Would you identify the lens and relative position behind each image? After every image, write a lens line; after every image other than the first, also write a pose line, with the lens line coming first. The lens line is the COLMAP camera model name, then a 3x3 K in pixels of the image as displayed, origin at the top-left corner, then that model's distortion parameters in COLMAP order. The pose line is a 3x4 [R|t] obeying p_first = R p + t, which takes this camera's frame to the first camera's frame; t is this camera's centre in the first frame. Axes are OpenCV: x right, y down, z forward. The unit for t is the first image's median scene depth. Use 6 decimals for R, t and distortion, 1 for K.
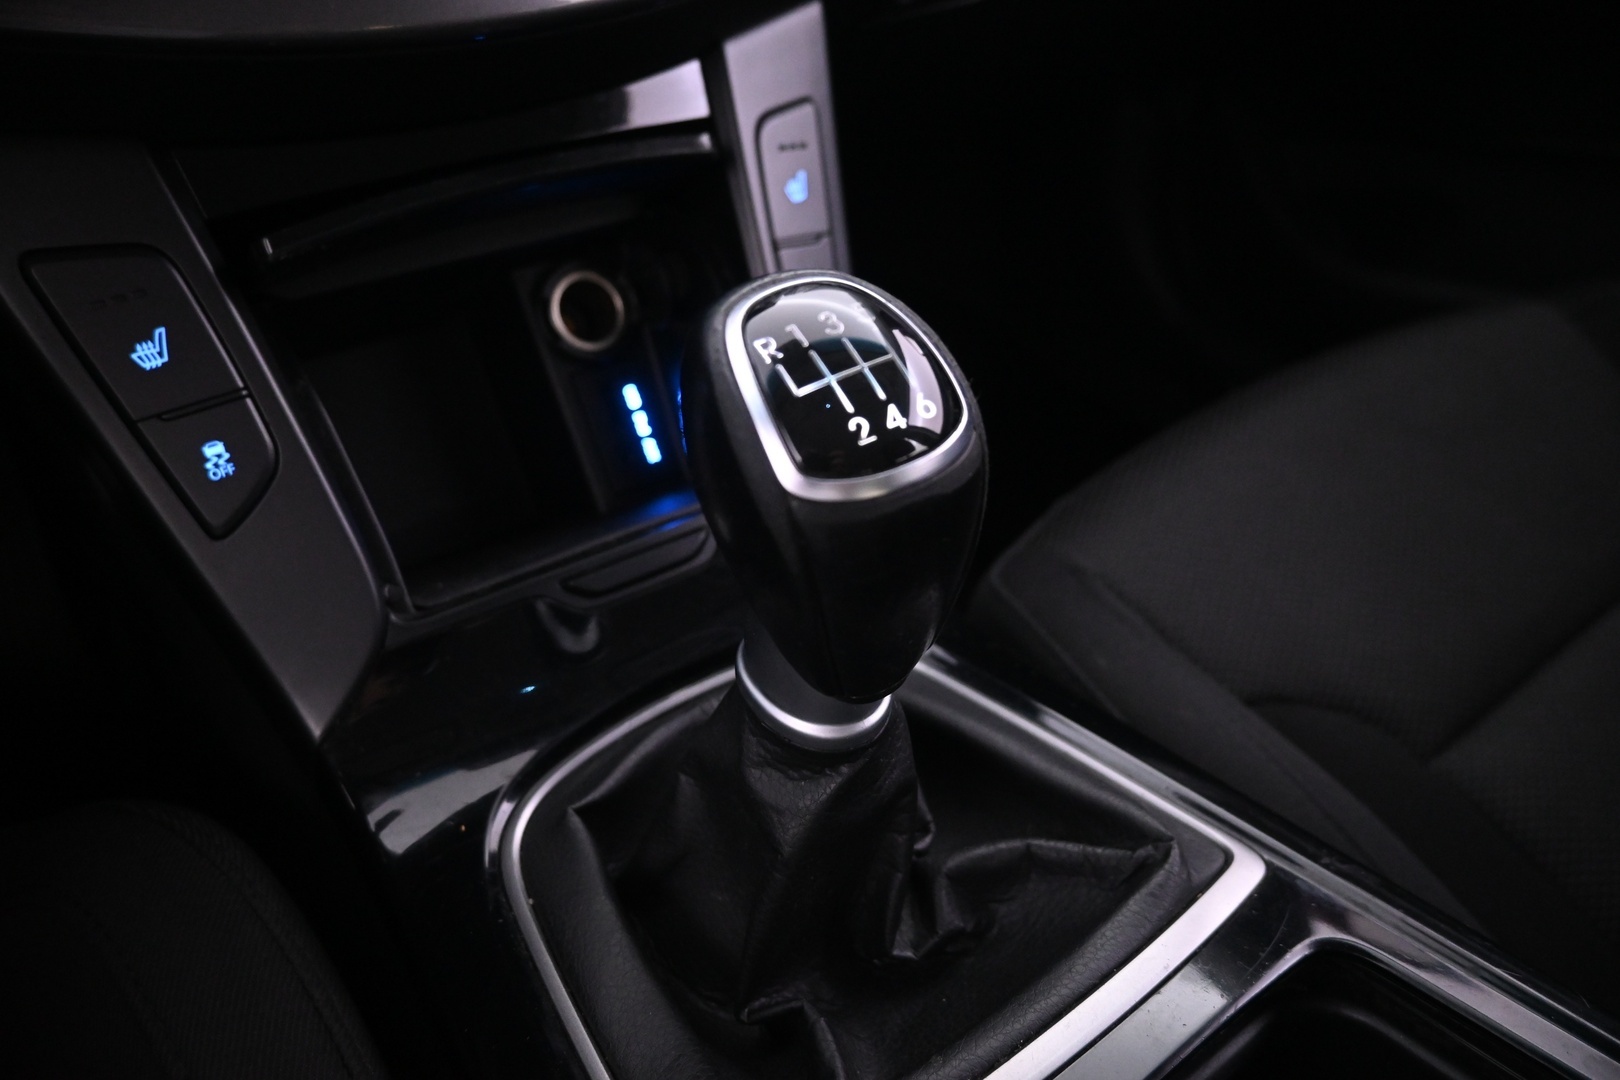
lens RADIAL K [[1107.6, 0, 810.0], [0, 1107.6, 540.0], [0, 0, 1]] dist [0.003996, 0.000877]
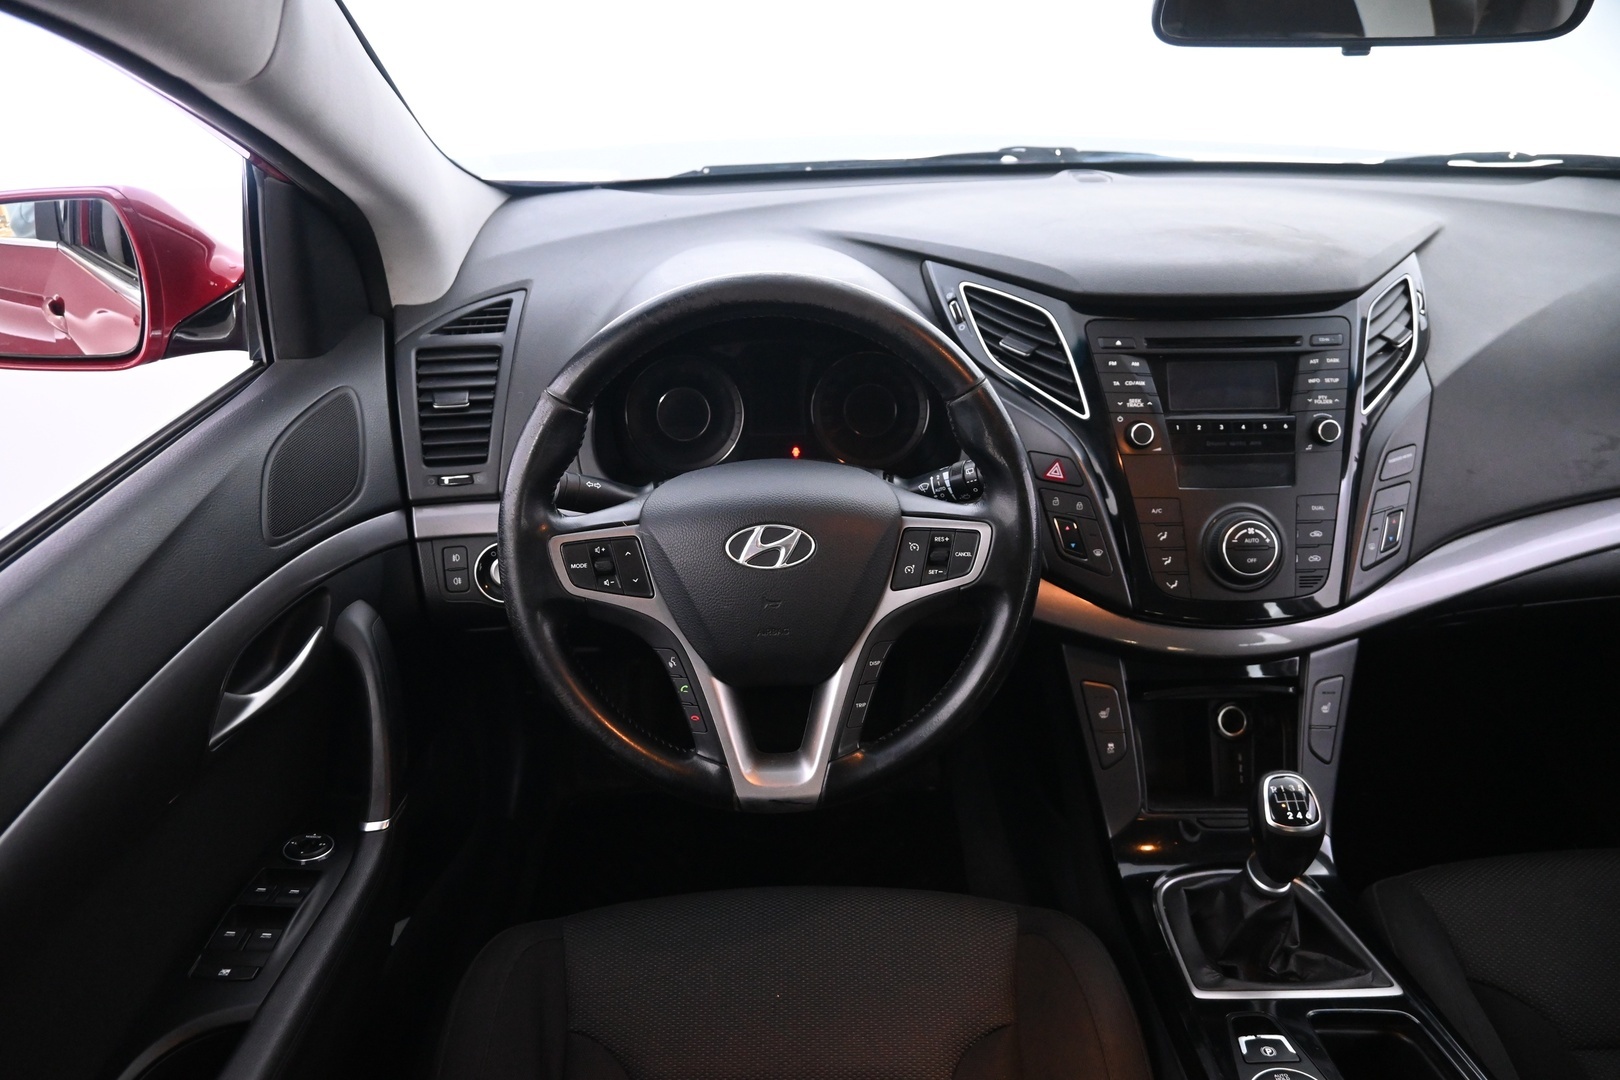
lens RADIAL K [[1107.6, 0, 810.0], [0, 1107.6, 540.0], [0, 0, 1]] dist [0.003996, 0.000877]
pose [[0.824561, 0.244859, -0.510043, 0.306020], [-0.329692, 0.940568, -0.081453, -0.095586], [0.459786, 0.235320, 0.856284, -2.638349]]
